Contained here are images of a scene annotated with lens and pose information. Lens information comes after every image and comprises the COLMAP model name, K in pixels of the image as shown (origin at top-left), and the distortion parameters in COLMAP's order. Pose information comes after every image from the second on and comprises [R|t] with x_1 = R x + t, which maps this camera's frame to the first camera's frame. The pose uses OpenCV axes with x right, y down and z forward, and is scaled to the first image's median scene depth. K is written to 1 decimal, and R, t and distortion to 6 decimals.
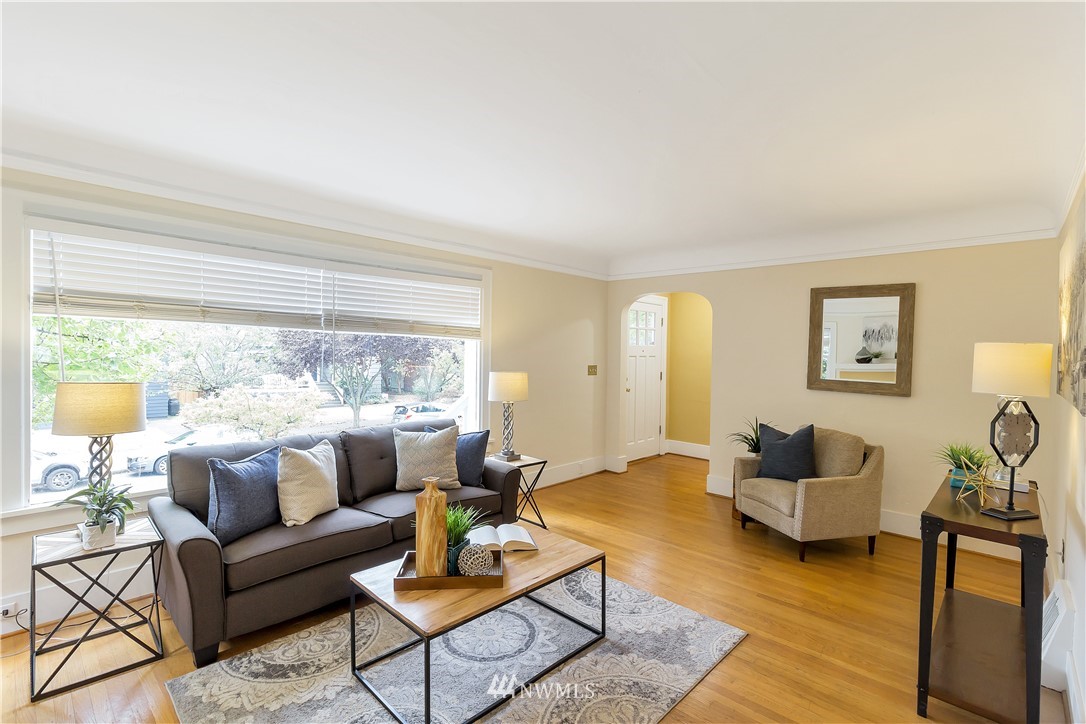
lens RADIAL K [[504.9, 0, 543.0], [0, 504.9, 362.0], [0, 0, 1]] dist [0.031064, 0.000163]
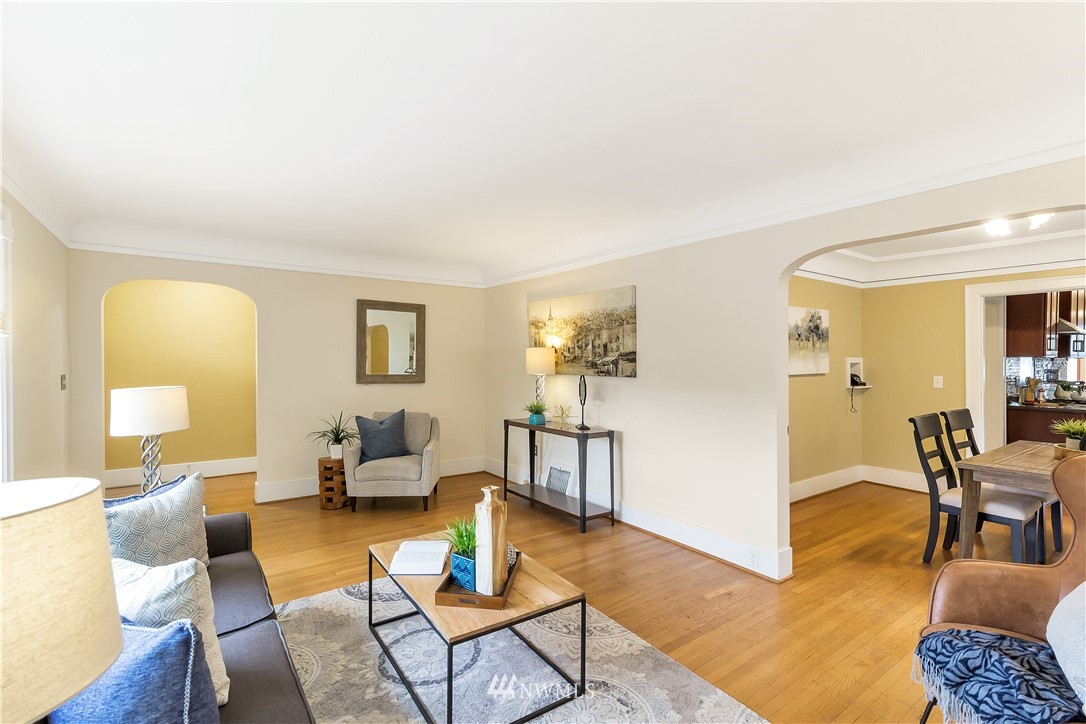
lens RADIAL K [[503.8, 0, 549.0], [0, 503.8, 355.1], [0, 0, 1]] dist [0.001850, 0.000360]
pose [[0.192882, -0.015205, 0.981104, -0.949928], [0.024204, 0.999649, 0.010734, -0.026125], [-0.980923, 0.021676, 0.193183, 0.576892]]
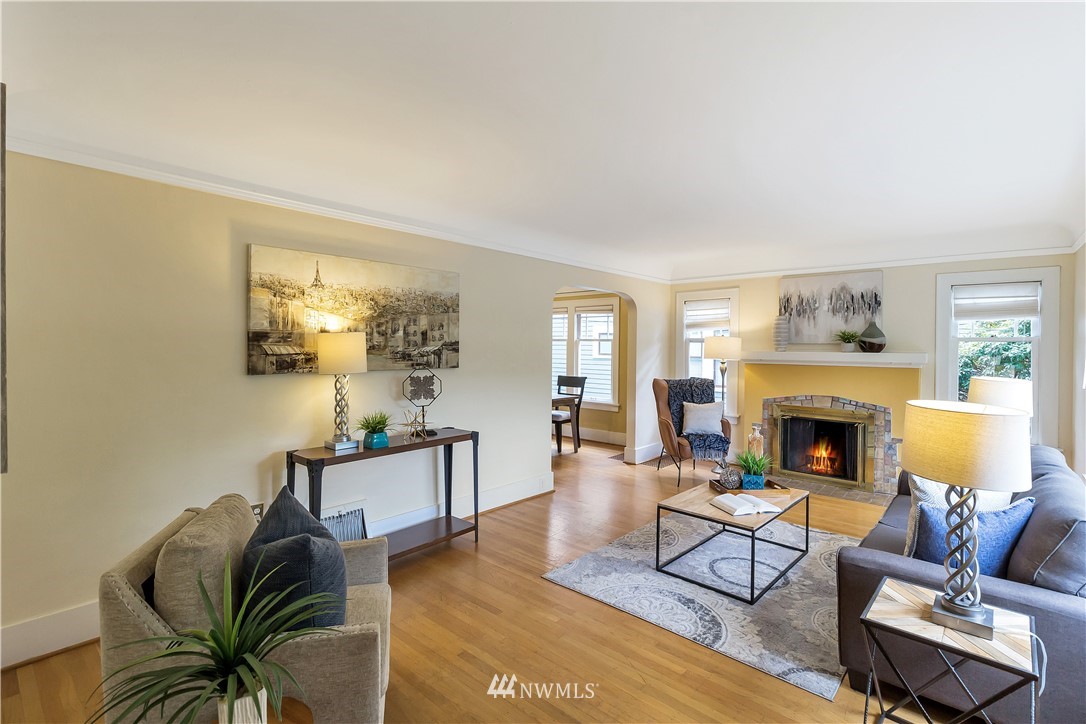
lens RADIAL K [[505.2, 0, 541.2], [0, 505.2, 348.2], [0, 0, 1]] dist [0.000594, 0.000194]
pose [[-0.999469, -0.027407, -0.017606, 0.432223], [-0.027872, 0.999254, 0.026748, -0.040667], [0.016860, 0.027224, -0.999487, 2.172734]]
